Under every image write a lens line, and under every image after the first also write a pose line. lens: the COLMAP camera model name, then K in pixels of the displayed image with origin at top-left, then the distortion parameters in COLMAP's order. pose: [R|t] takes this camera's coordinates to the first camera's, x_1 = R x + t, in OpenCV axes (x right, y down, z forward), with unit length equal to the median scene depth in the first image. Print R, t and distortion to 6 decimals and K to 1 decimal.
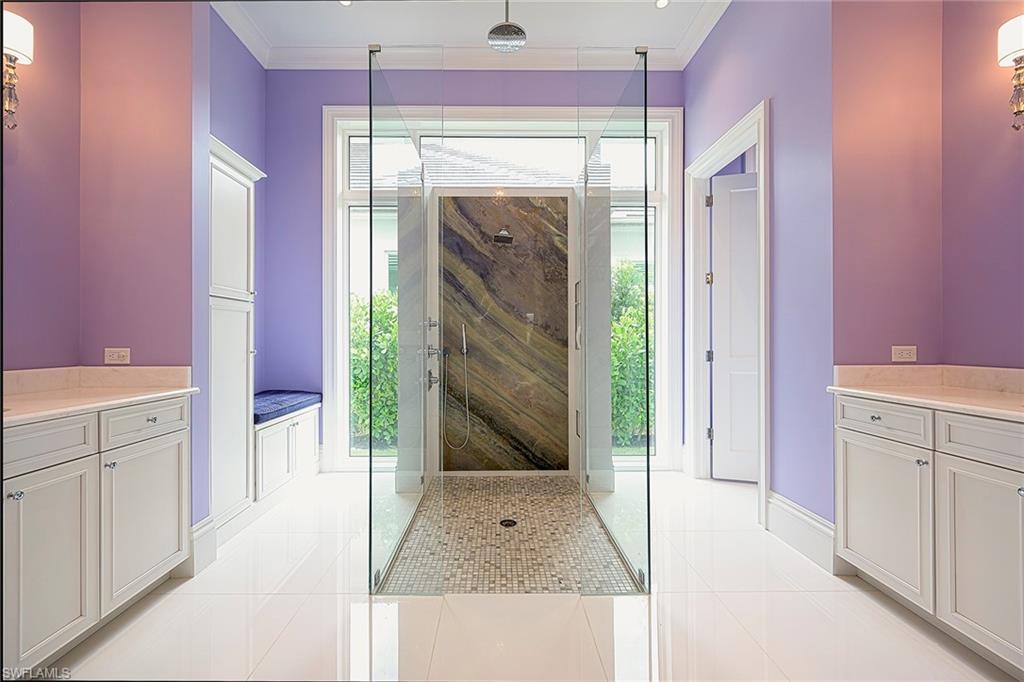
lens RADIAL K [[408.6, 0, 509.9], [0, 408.6, 338.8], [0, 0, 1]] dist [0.001657, -0.000161]
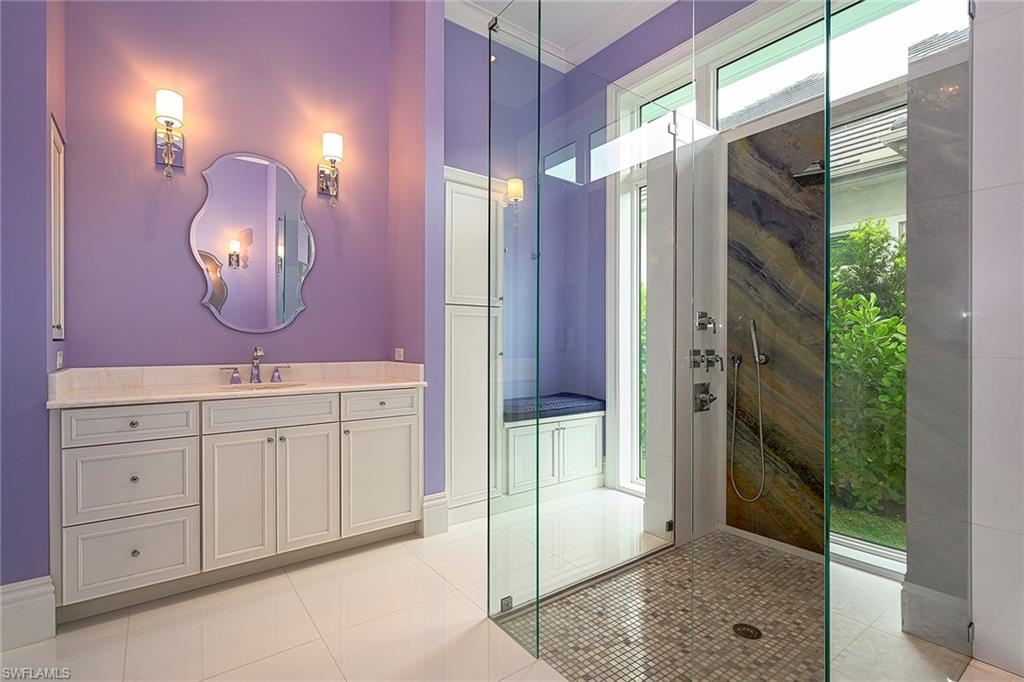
lens RADIAL K [[475.4, 0, 512.3], [0, 475.4, 343.6], [0, 0, 1]] dist [0.000399, 0.000688]
pose [[0.596185, 0.002993, -0.802842, 0.279459], [0.000858, 0.999990, 0.004365, 0.000038], [0.802847, -0.003292, 0.596176, 0.201360]]
